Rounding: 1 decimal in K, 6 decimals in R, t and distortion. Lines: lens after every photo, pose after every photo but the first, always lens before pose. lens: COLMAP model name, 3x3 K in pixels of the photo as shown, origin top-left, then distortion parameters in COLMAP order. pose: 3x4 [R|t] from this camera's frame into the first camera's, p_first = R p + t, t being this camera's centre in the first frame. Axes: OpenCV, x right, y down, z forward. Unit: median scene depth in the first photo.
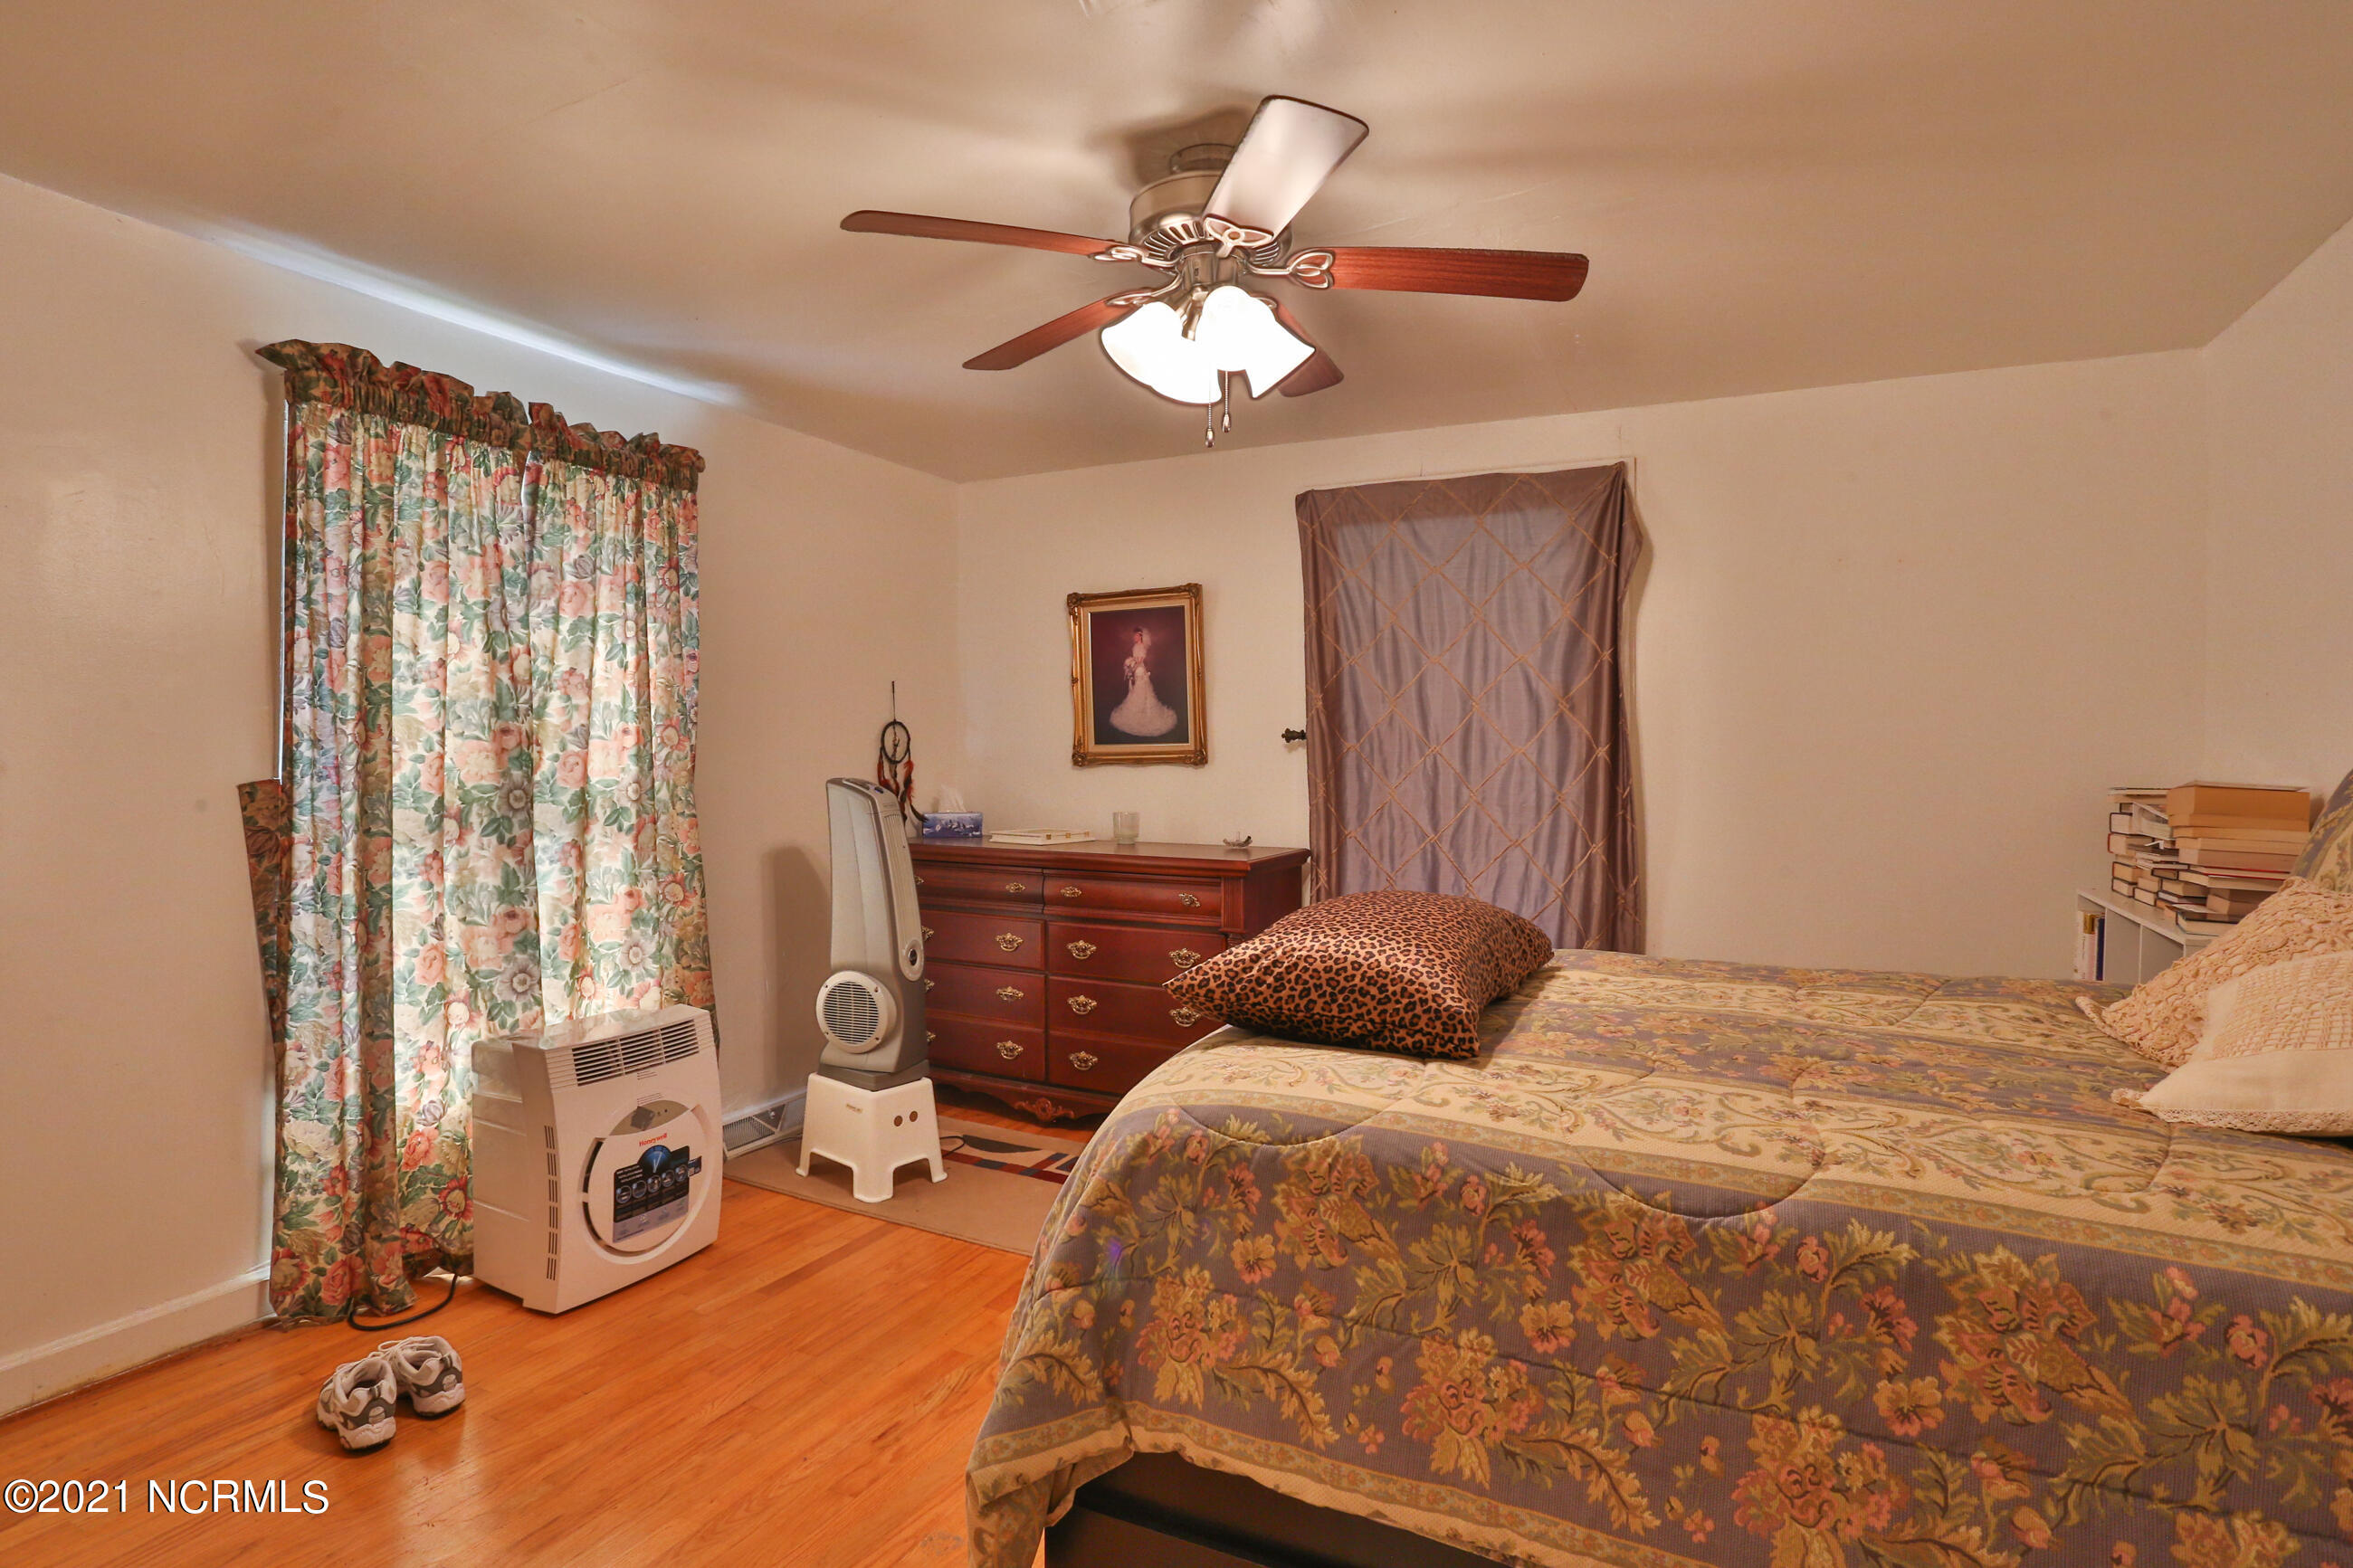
lens RADIAL K [[1209.9, 0, 1168.4], [0, 1209.9, 773.6], [0, 0, 1]] dist [-0.085642, 0.040475]
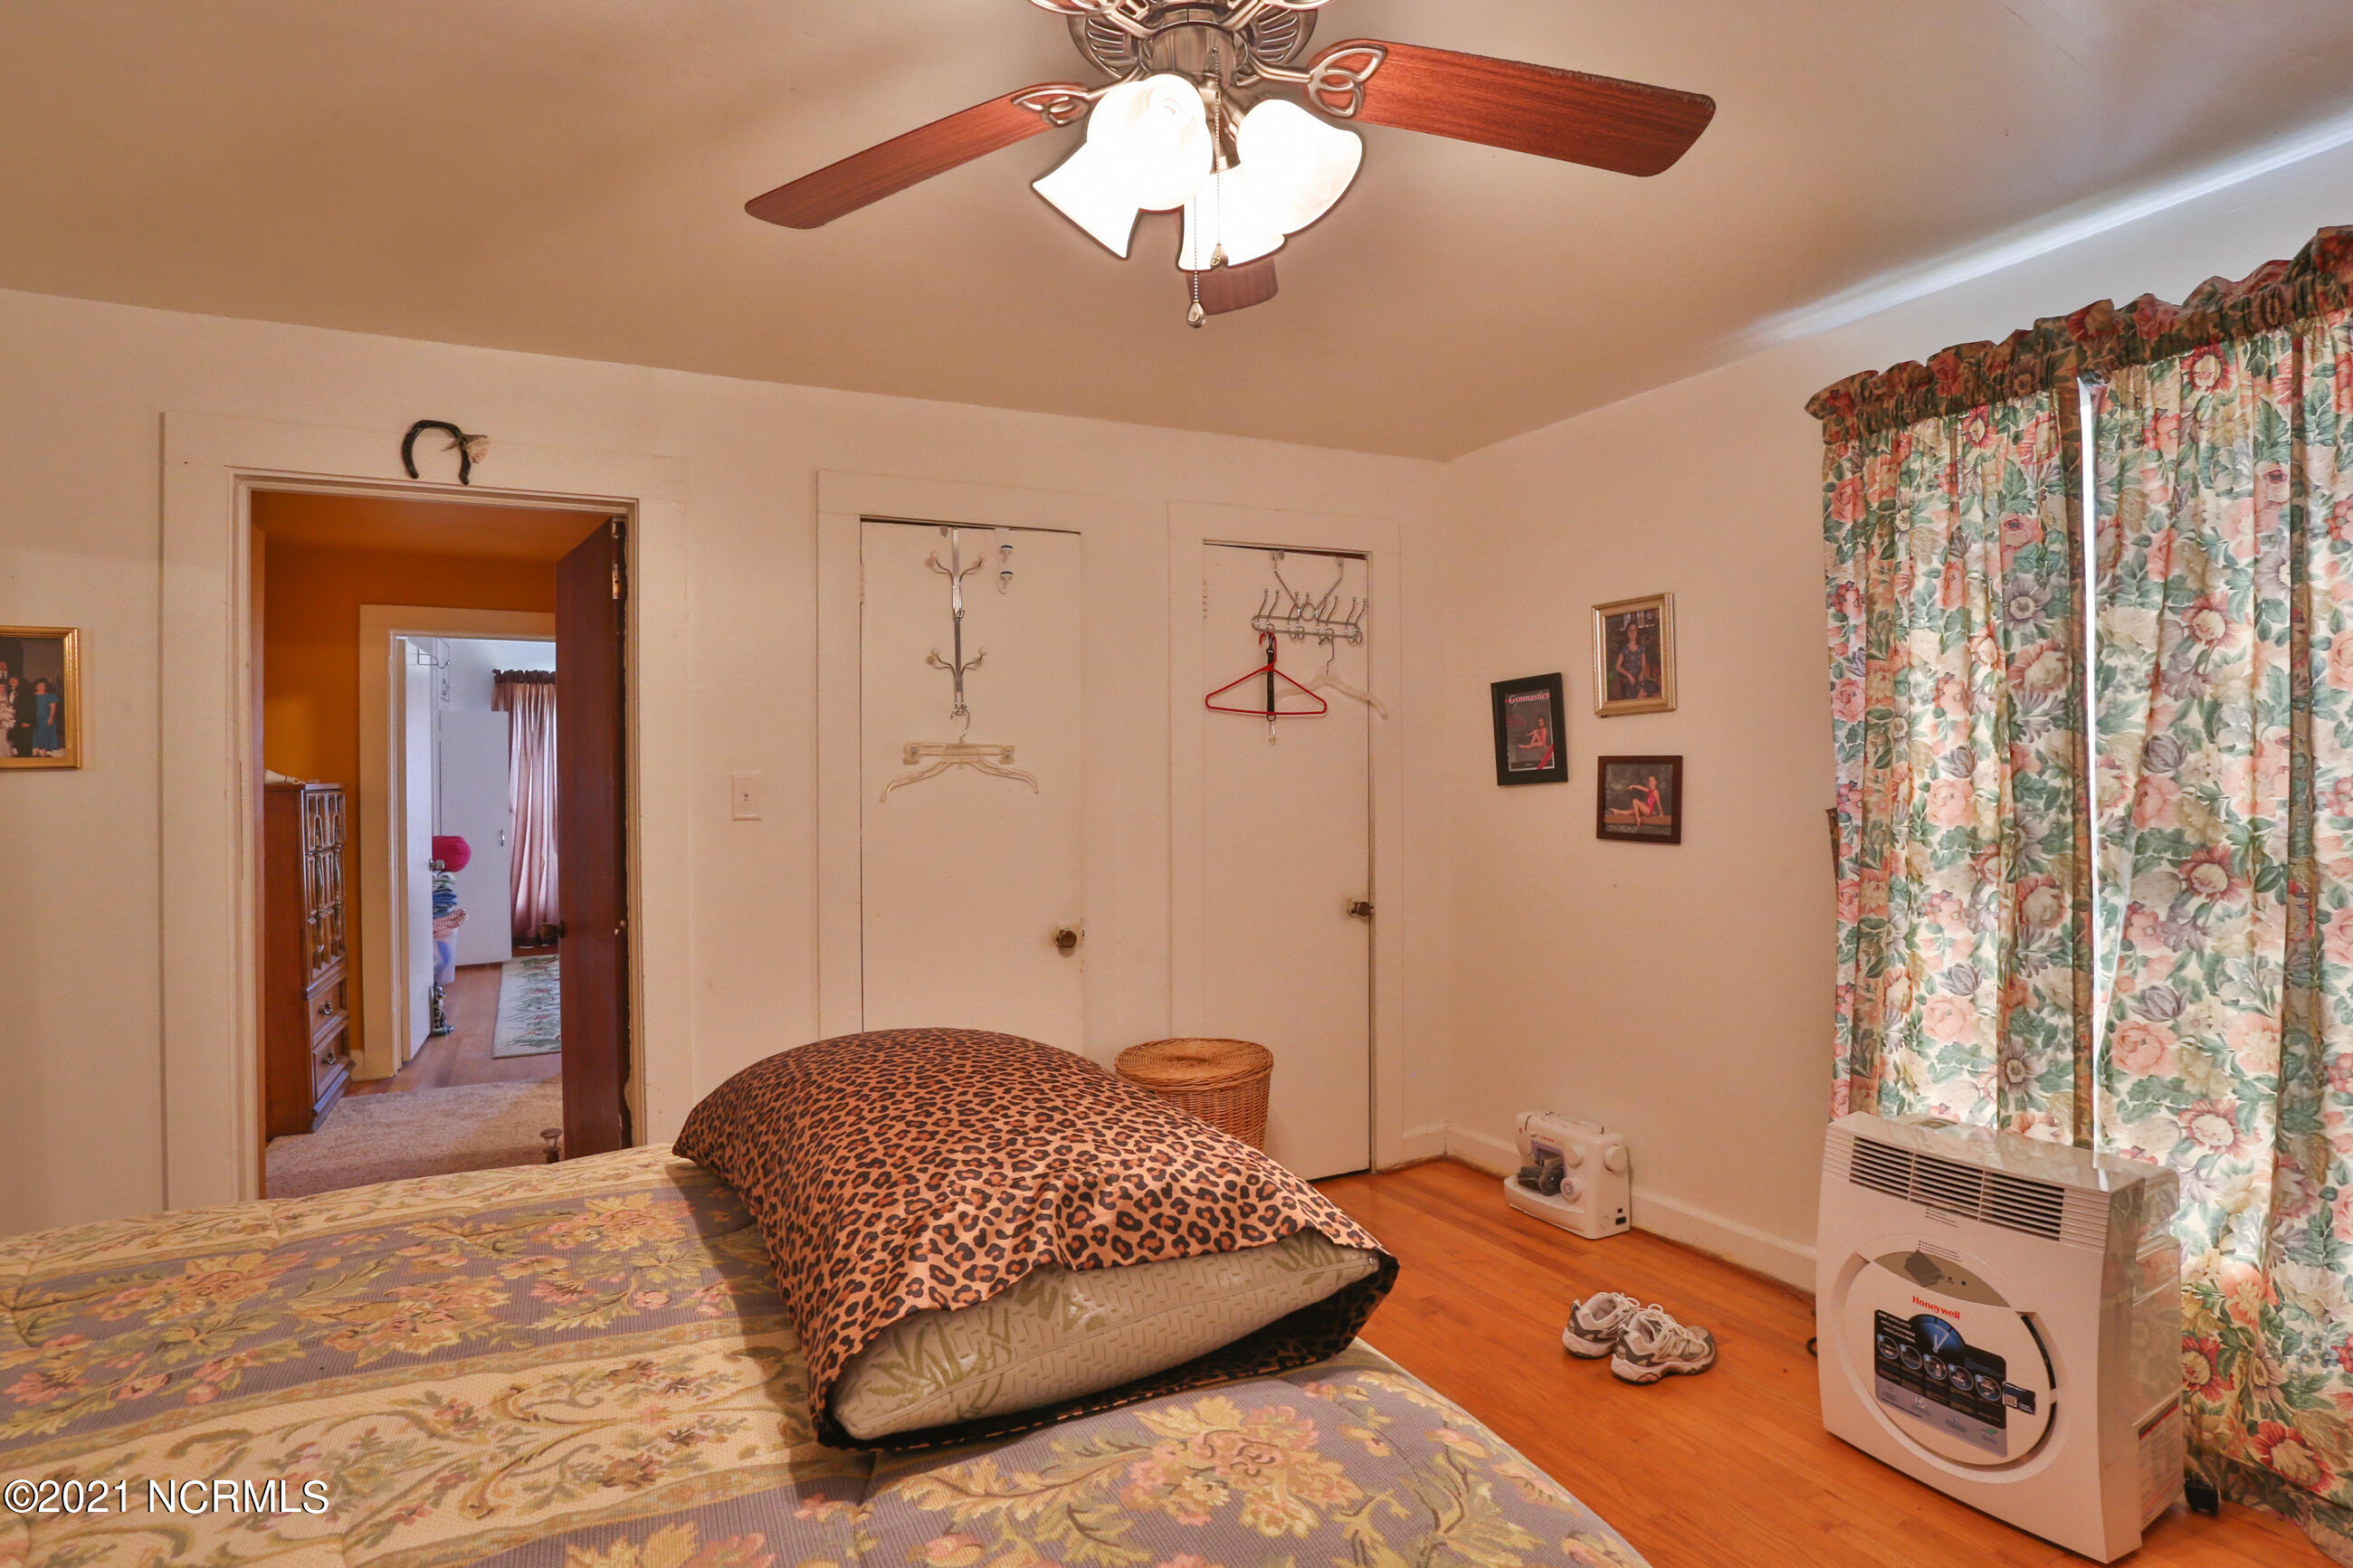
lens RADIAL K [[1209.9, 0, 1168.4], [0, 1209.9, 773.6], [0, 0, 1]] dist [-0.085642, 0.040475]
pose [[-0.602520, 0.001782, -0.798102, 0.431043], [0.010472, 0.999929, -0.005673, -0.023670], [0.798035, -0.011776, -0.602496, 1.064720]]
